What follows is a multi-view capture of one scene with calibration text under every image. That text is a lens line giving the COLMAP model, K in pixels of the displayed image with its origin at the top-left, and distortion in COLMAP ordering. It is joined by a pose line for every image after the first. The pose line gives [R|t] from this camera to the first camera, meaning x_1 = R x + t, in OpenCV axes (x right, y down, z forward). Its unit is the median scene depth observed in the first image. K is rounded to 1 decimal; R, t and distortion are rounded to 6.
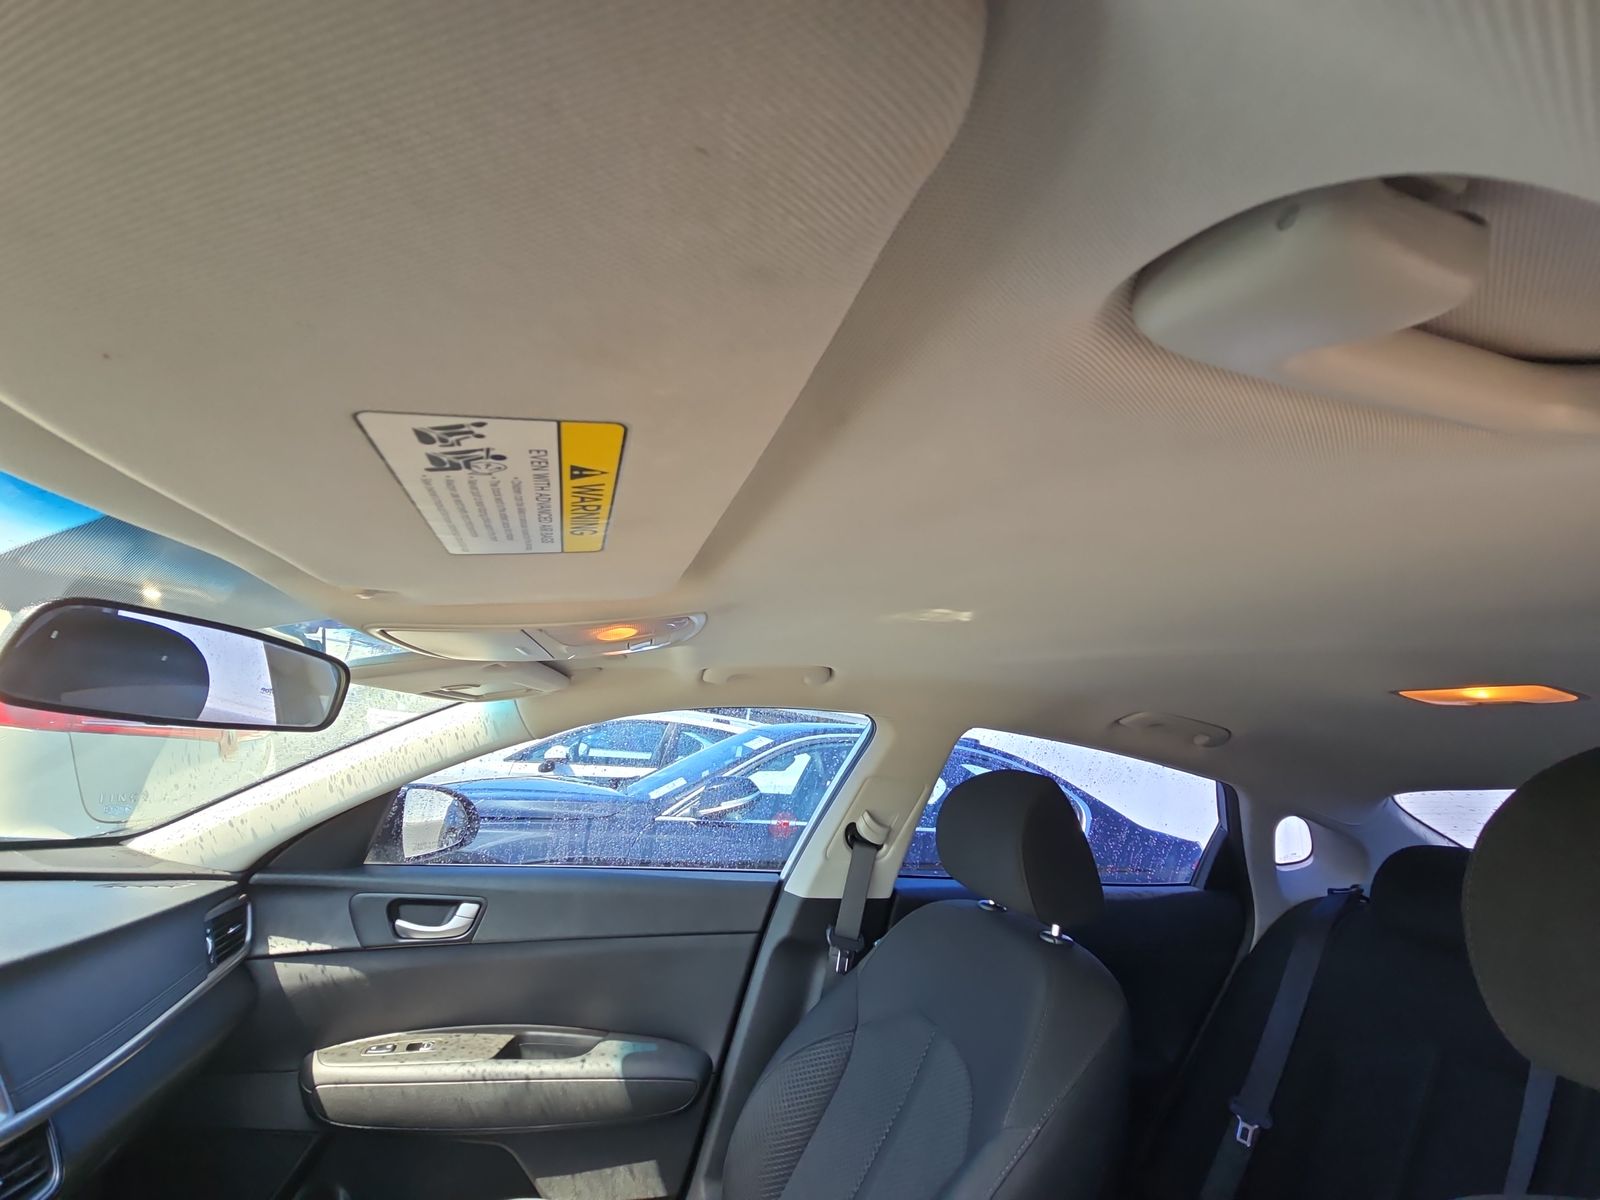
lens RADIAL K [[644.2, 0, 794.8], [0, 644.2, 591.4], [0, 0, 1]] dist [0.000525, -0.000172]
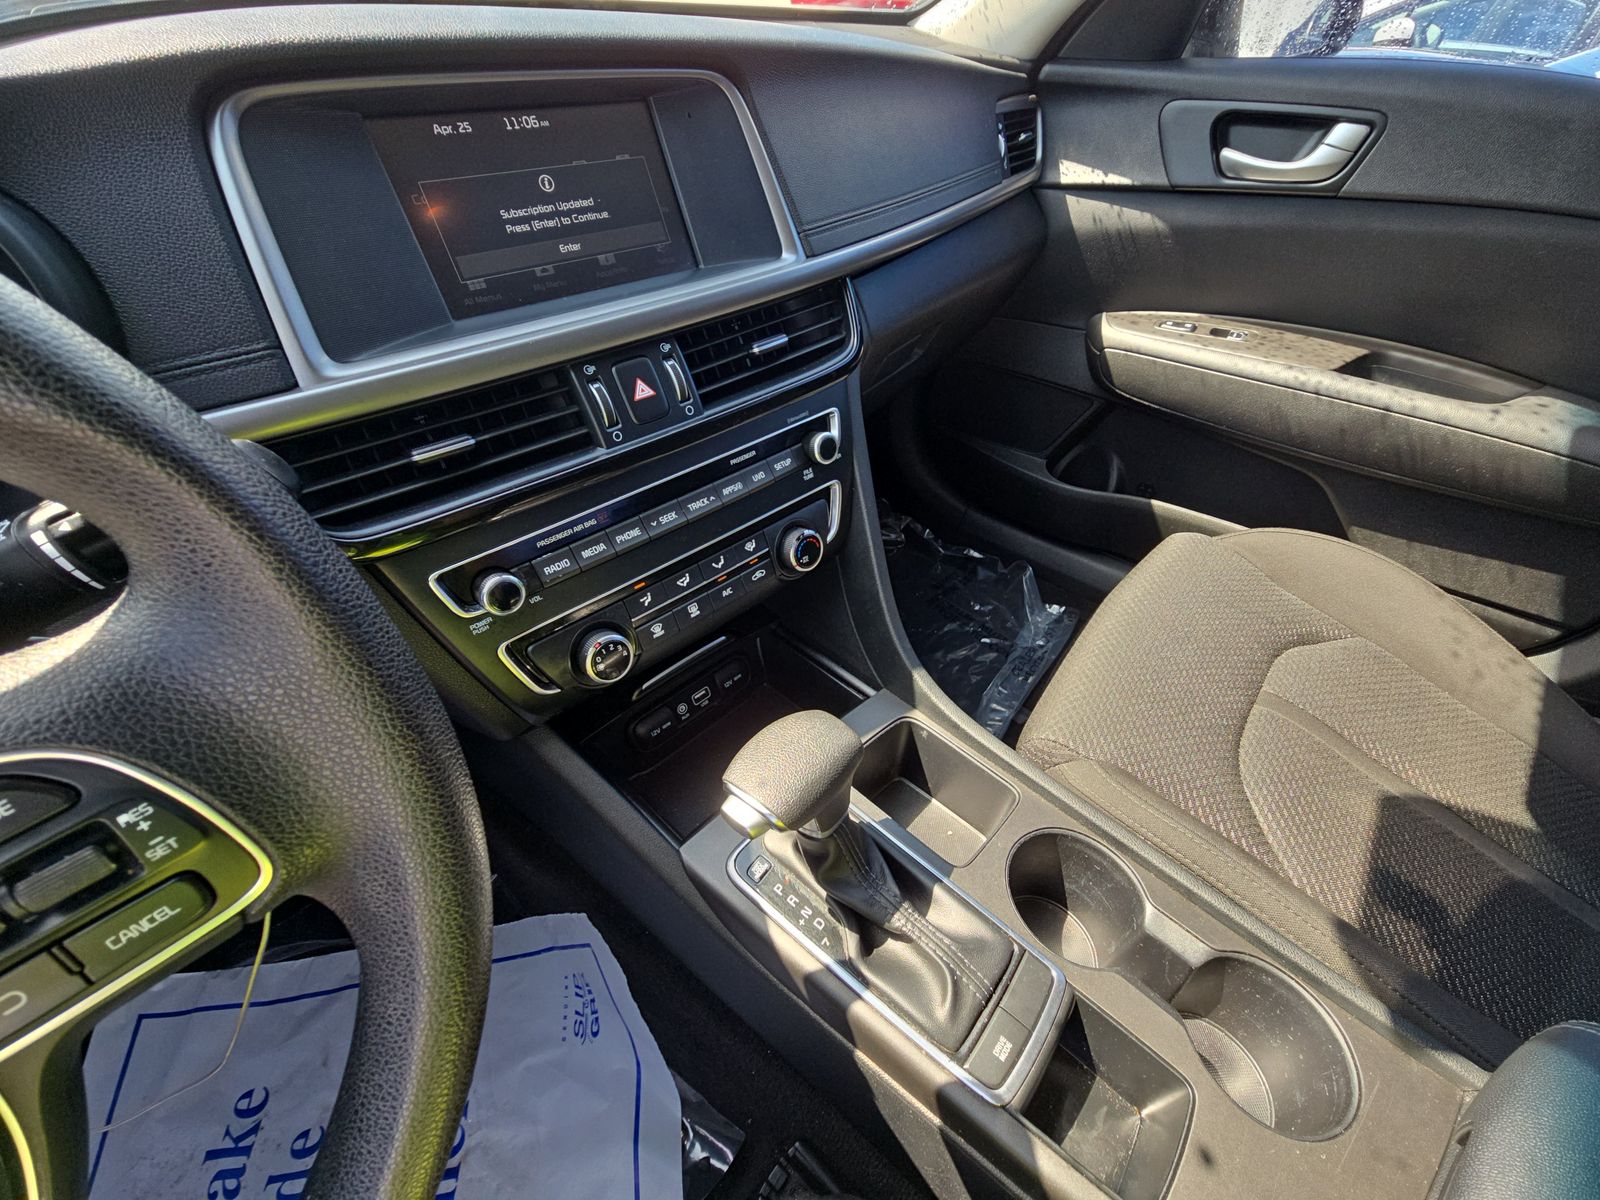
lens RADIAL K [[641.3, 0, 798.8], [0, 641.3, 577.3], [0, 0, 1]] dist [-0.003387, -0.000432]
pose [[0.582313, 0.449139, -0.677633, -0.230004], [0.255243, 0.690378, 0.676926, 0.258198], [0.771857, -0.567144, 0.287376, 0.228410]]
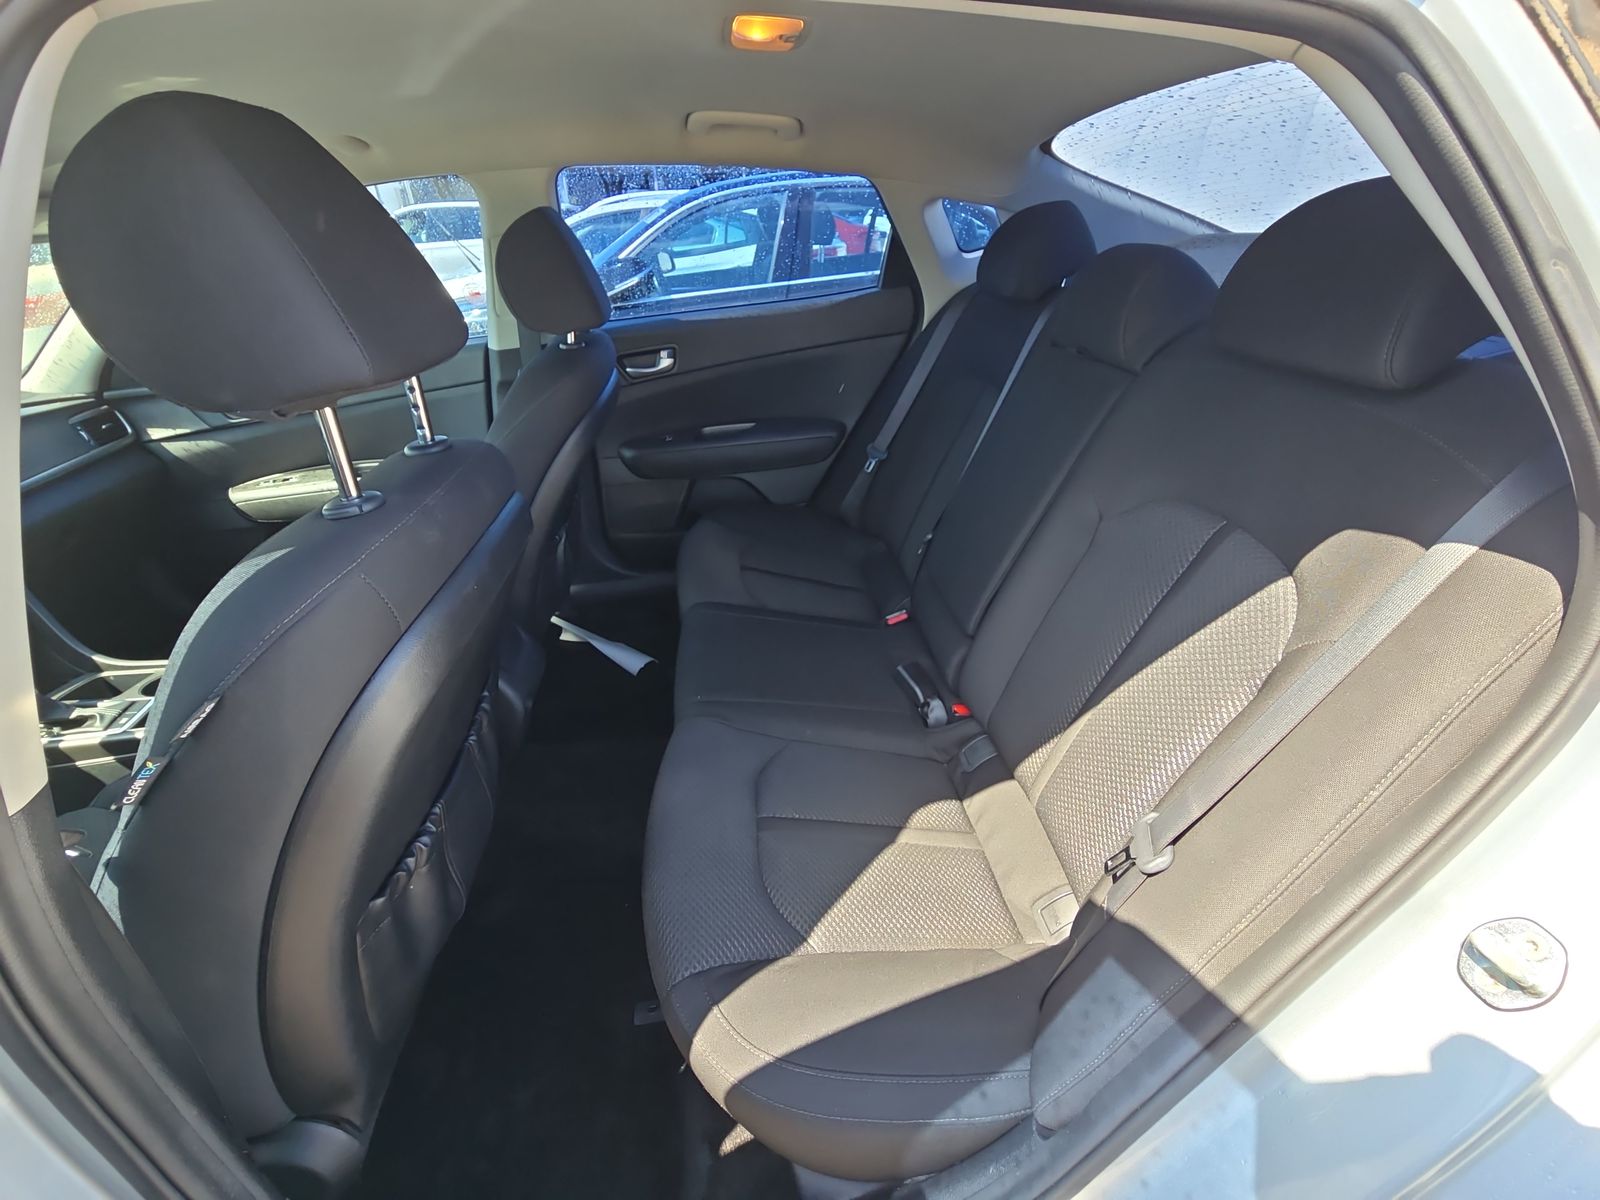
lens RADIAL K [[644.6, 0, 771.5], [0, 644.6, 579.2], [0, 0, 1]] dist [-0.000239, -0.000074]
pose [[0.973650, -0.081999, -0.212795, 0.827984], [0.205092, 0.722857, 0.659859, 0.088734], [0.099712, -0.686115, 0.720628, -0.164500]]
